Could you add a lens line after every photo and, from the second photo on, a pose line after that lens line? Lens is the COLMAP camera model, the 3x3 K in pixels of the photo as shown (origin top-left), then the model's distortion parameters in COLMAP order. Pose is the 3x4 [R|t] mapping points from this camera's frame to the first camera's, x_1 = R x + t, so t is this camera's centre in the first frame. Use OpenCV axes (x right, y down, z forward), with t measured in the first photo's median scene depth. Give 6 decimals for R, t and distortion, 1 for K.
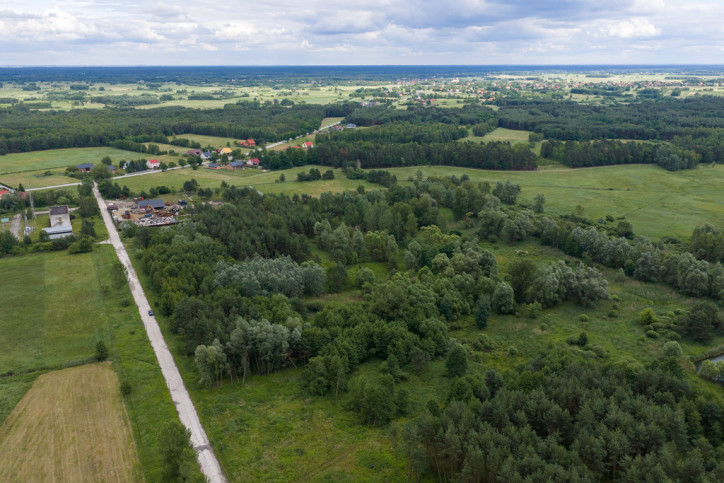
lens RADIAL K [[598.7, 0, 364.9], [0, 598.7, 242.4], [0, 0, 1]] dist [0.008573, -0.011485]
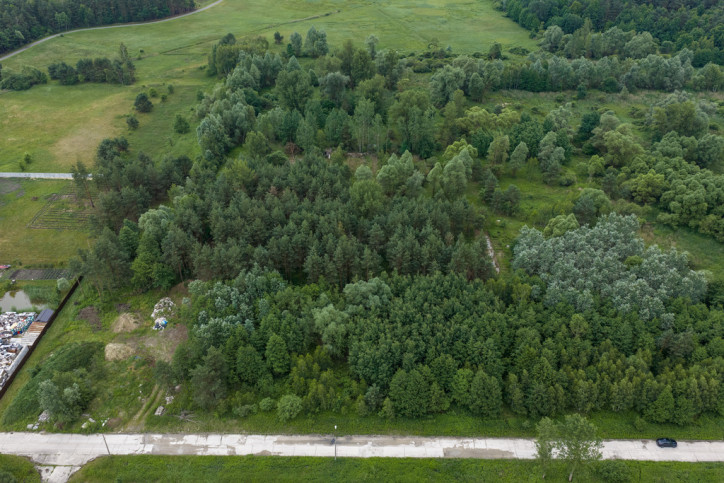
lens RADIAL K [[598.7, 0, 364.9], [0, 598.7, 242.4], [0, 0, 1]] dist [0.008573, -0.011485]
pose [[0.461755, -0.481065, 0.745224, -0.313947], [0.241268, 0.876596, 0.416376, -0.121045], [-0.853564, -0.012466, 0.520838, 0.394875]]
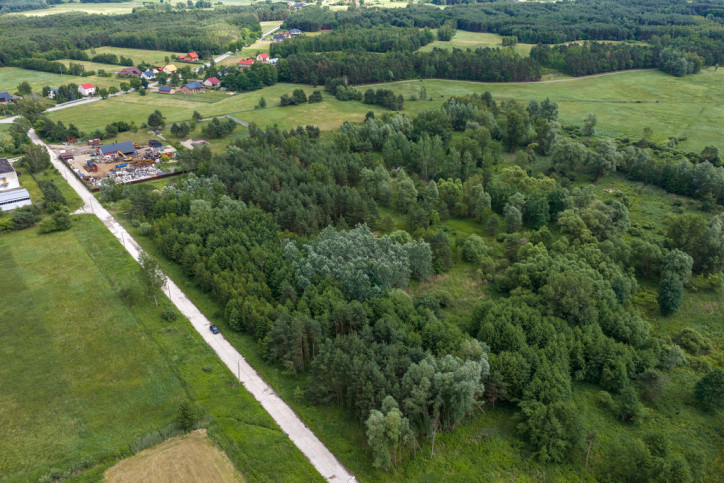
lens RADIAL K [[598.7, 0, 364.9], [0, 598.7, 242.4], [0, 0, 1]] dist [0.008573, -0.011485]
pose [[0.986916, -0.074271, 0.143108, -0.113562], [0.051473, 0.986275, 0.156885, -0.034964], [-0.152795, -0.147466, 0.977194, 0.123450]]
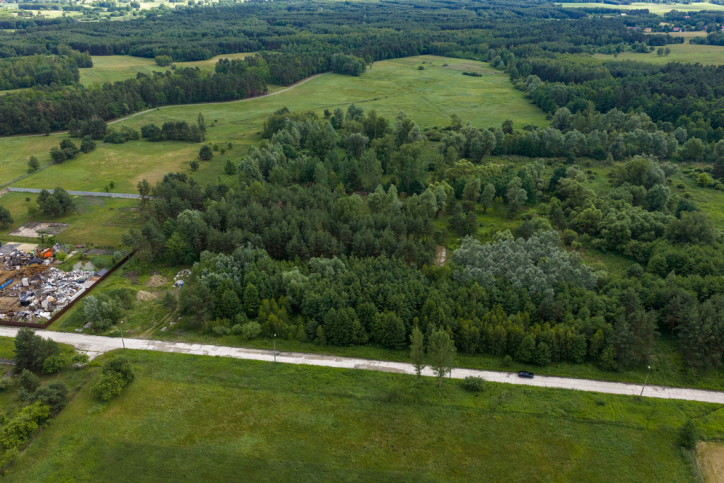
lens RADIAL K [[598.7, 0, 364.9], [0, 598.7, 242.4], [0, 0, 1]] dist [0.008573, -0.011485]
pose [[0.585939, -0.330430, 0.739927, -0.366389], [0.230756, 0.943322, 0.238527, -0.086670], [-0.776806, 0.030980, 0.628978, 0.299166]]
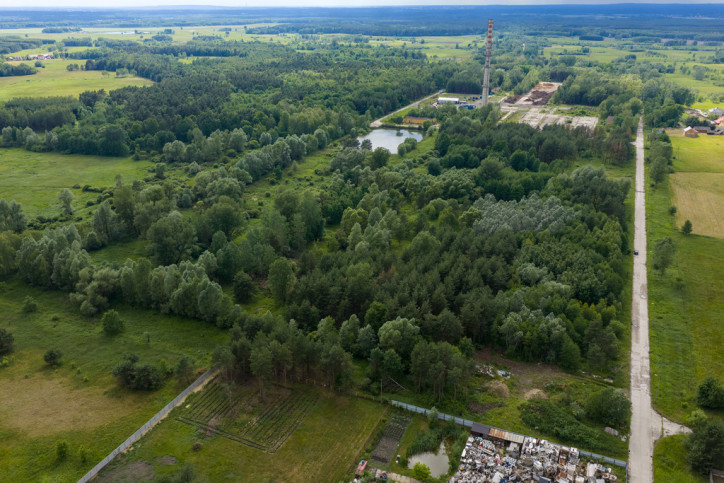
lens RADIAL K [[598.7, 0, 364.9], [0, 598.7, 242.4], [0, 0, 1]] dist [0.008573, -0.011485]
pose [[-0.640234, -0.283392, 0.713996, -0.328504], [0.220998, 0.822219, 0.524514, -0.226781], [-0.735704, 0.493603, -0.463784, 0.752742]]
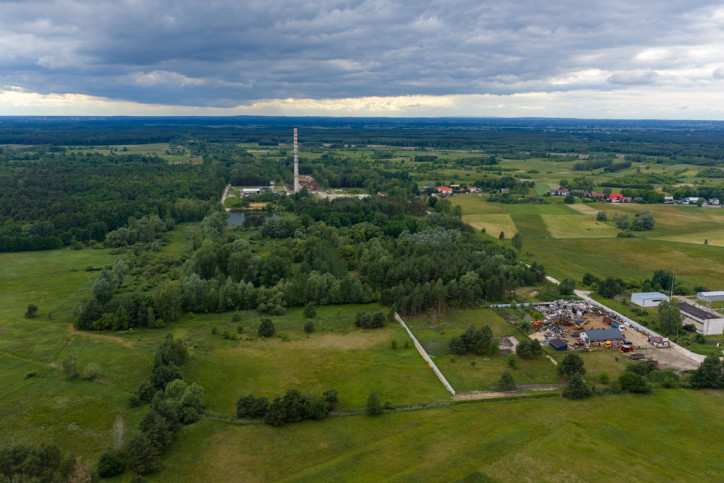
lens RADIAL K [[598.7, 0, 364.9], [0, 598.7, 242.4], [0, 0, 1]] dist [0.008573, -0.011485]
pose [[-0.958940, -0.064183, 0.276251, -0.202182], [0.075151, 0.881732, 0.465727, -0.335800], [-0.273471, 0.467365, -0.840704, 1.113765]]
